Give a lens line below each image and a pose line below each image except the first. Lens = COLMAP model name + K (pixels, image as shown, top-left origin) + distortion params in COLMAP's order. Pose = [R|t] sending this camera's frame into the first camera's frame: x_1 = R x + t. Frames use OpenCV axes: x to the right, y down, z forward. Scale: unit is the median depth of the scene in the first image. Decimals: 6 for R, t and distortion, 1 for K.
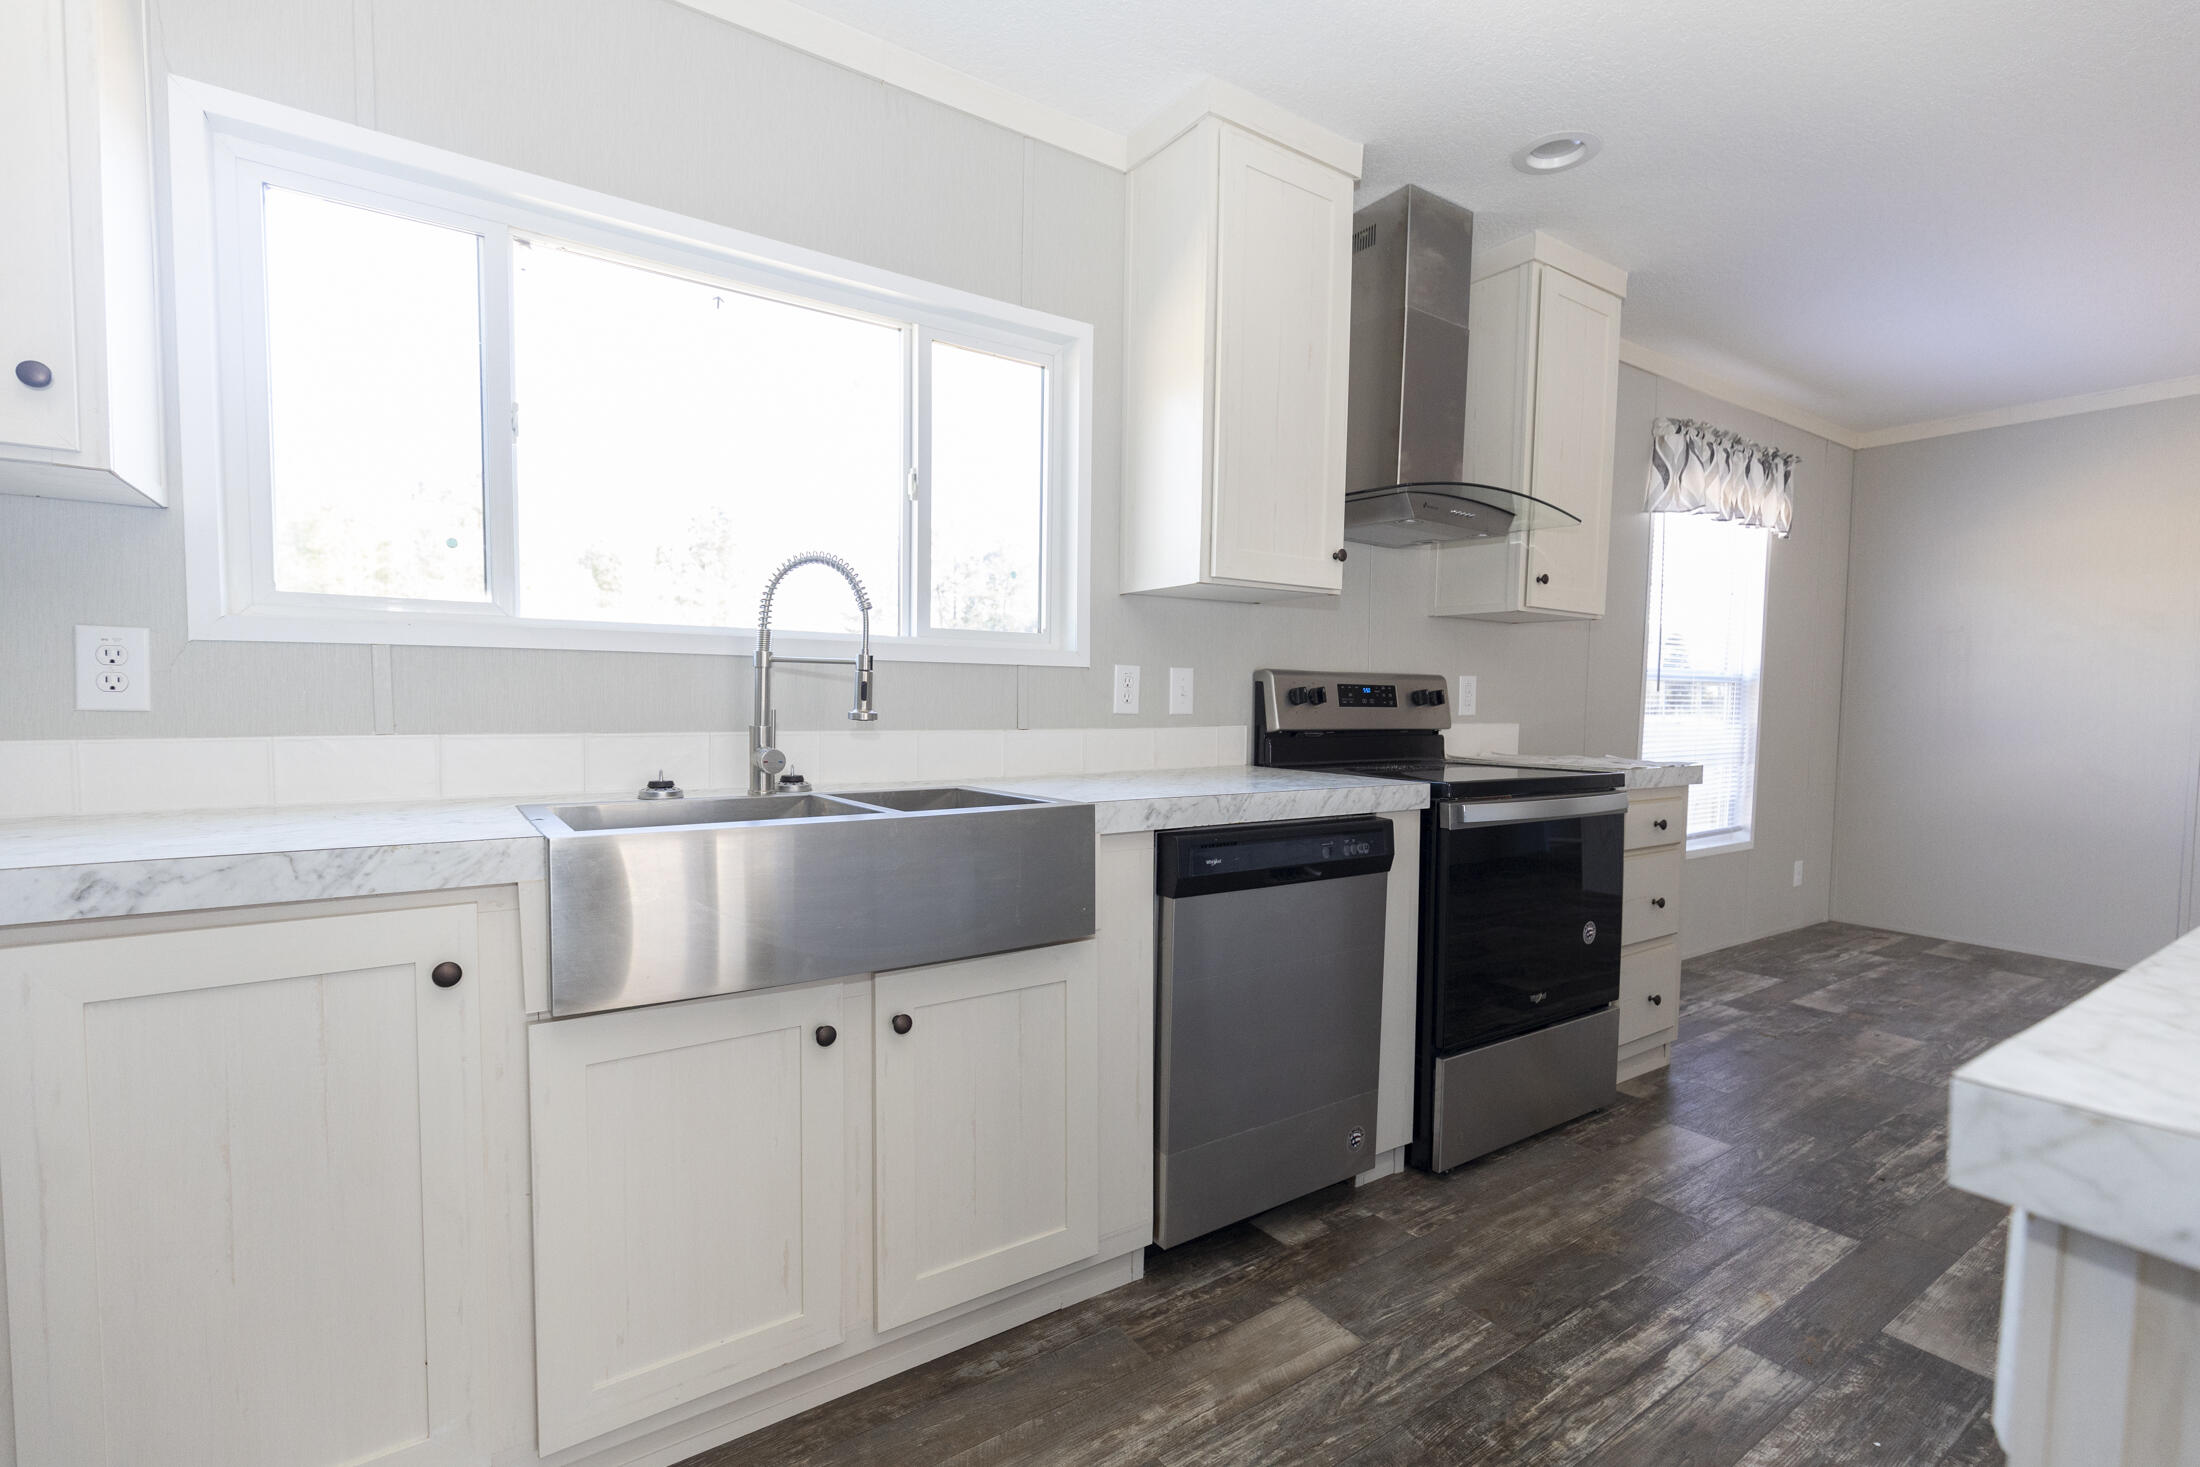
lens RADIAL K [[989.5, 0, 1100.0], [0, 989.5, 733.5], [0, 0, 1]] dist [0.002375, 0.000926]
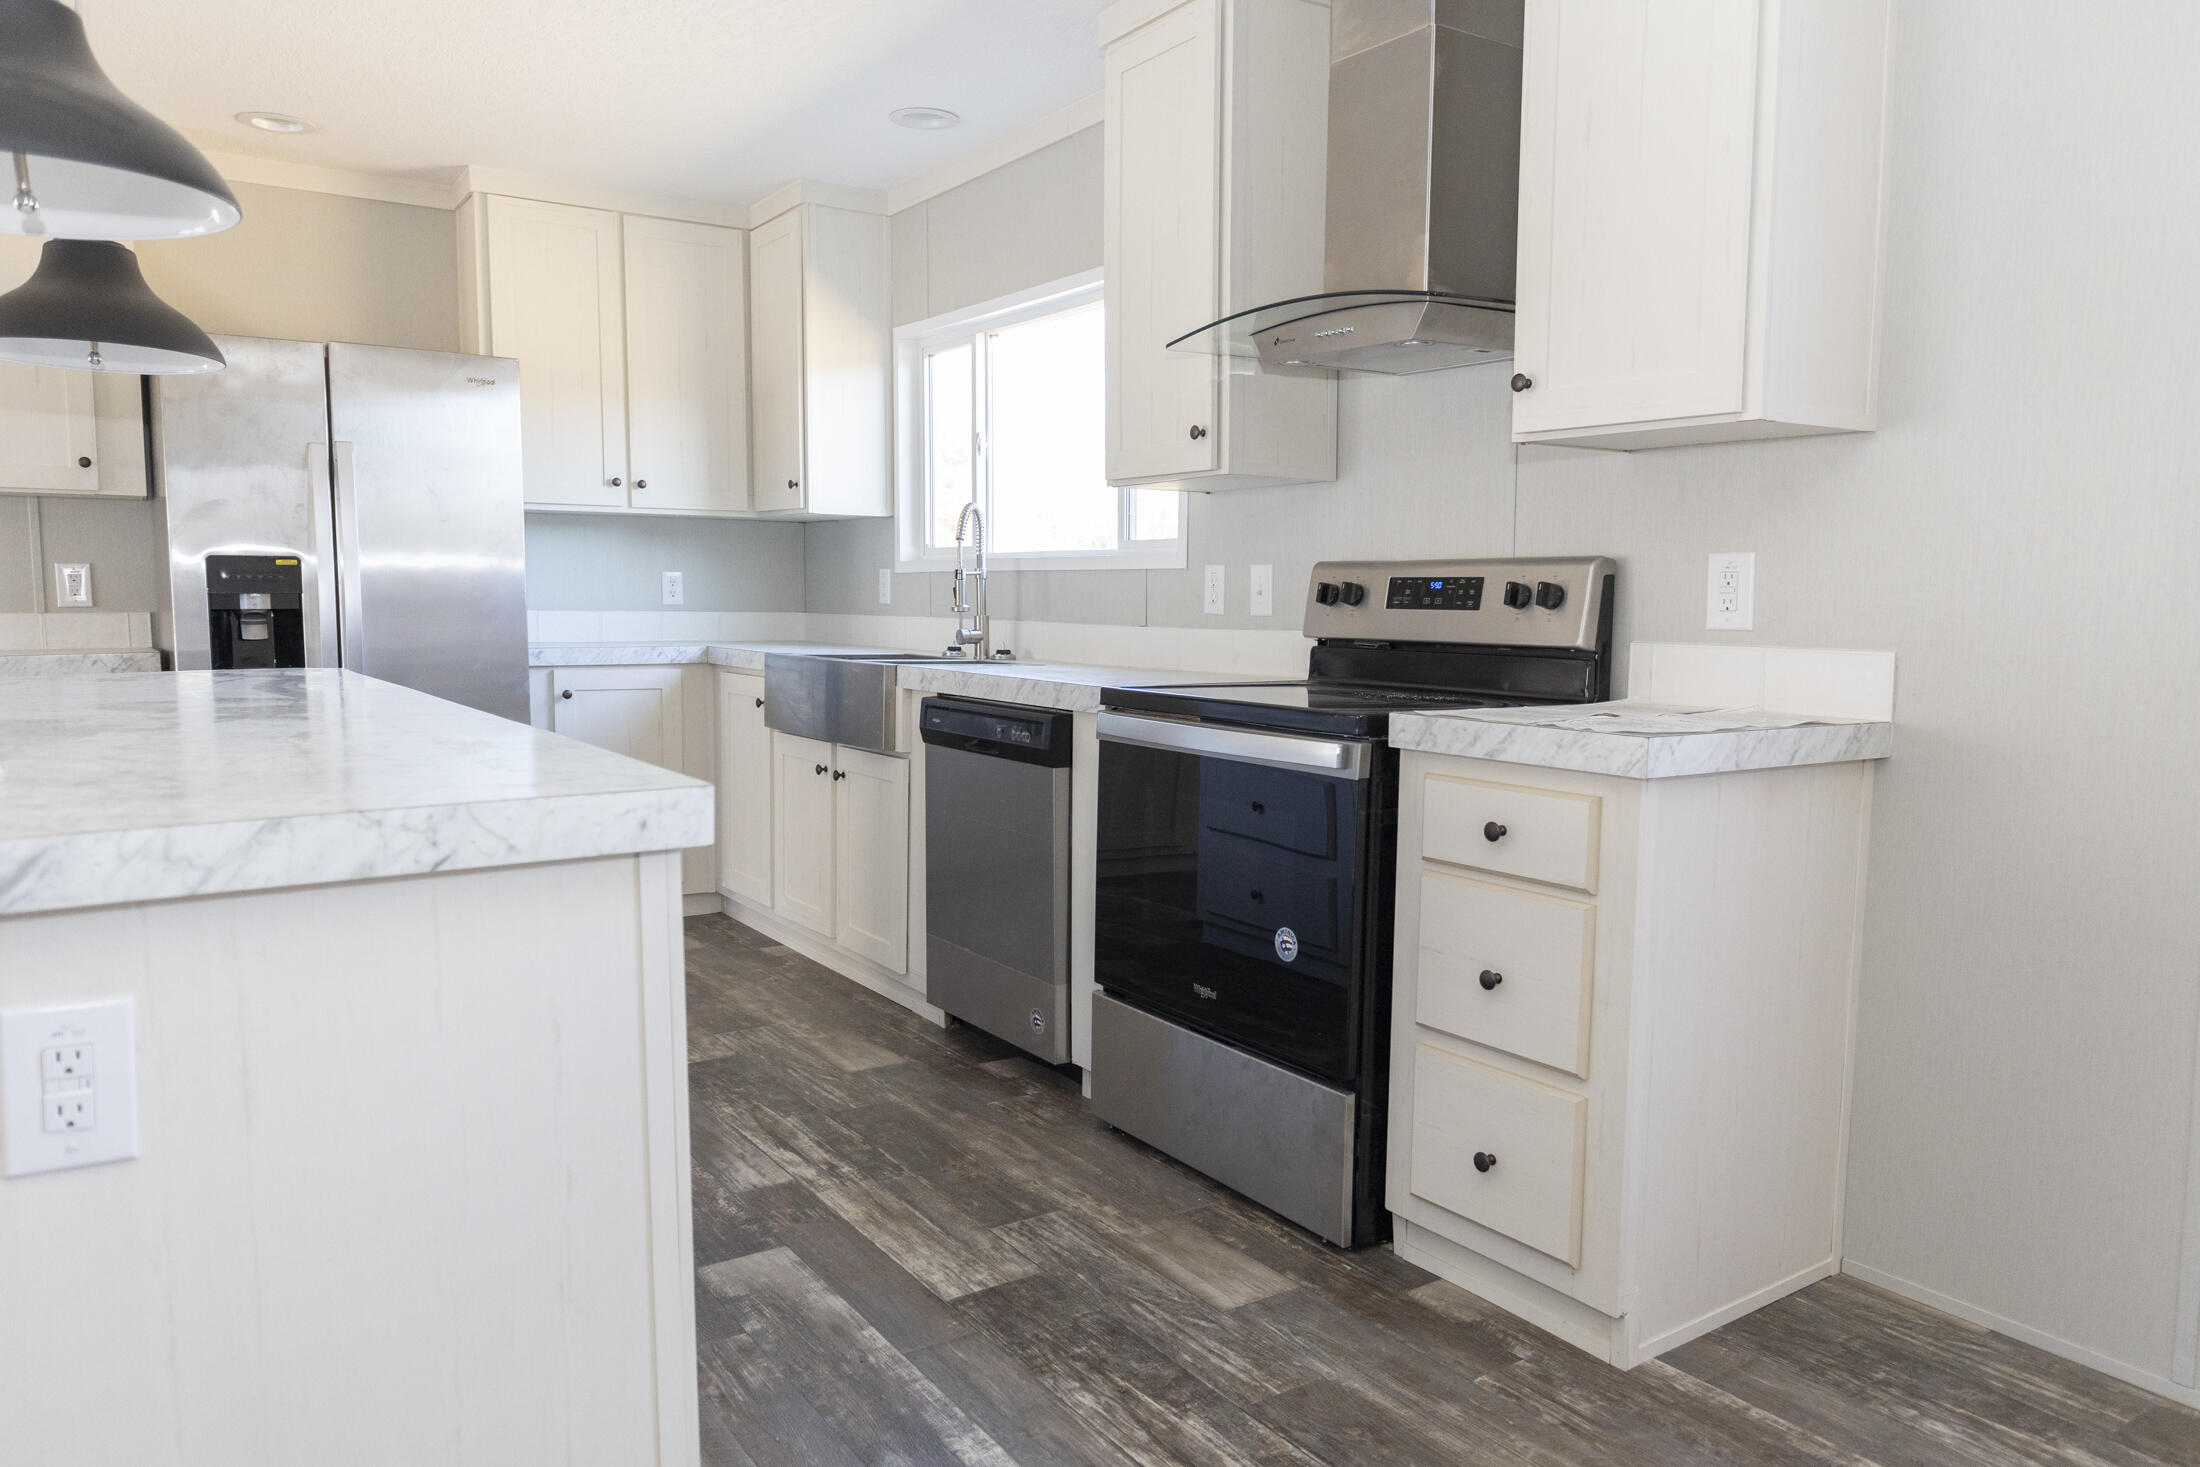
lens RADIAL K [[1527.0, 0, 1100.0], [0, 1527.0, 733.5], [0, 0, 1]] dist [0.000004, -0.000324]
pose [[-0.011800, 0.075658, -0.997064, 1.591435], [-0.049198, 0.995882, 0.076150, -0.012091], [0.998719, 0.049952, -0.008029, 0.927042]]
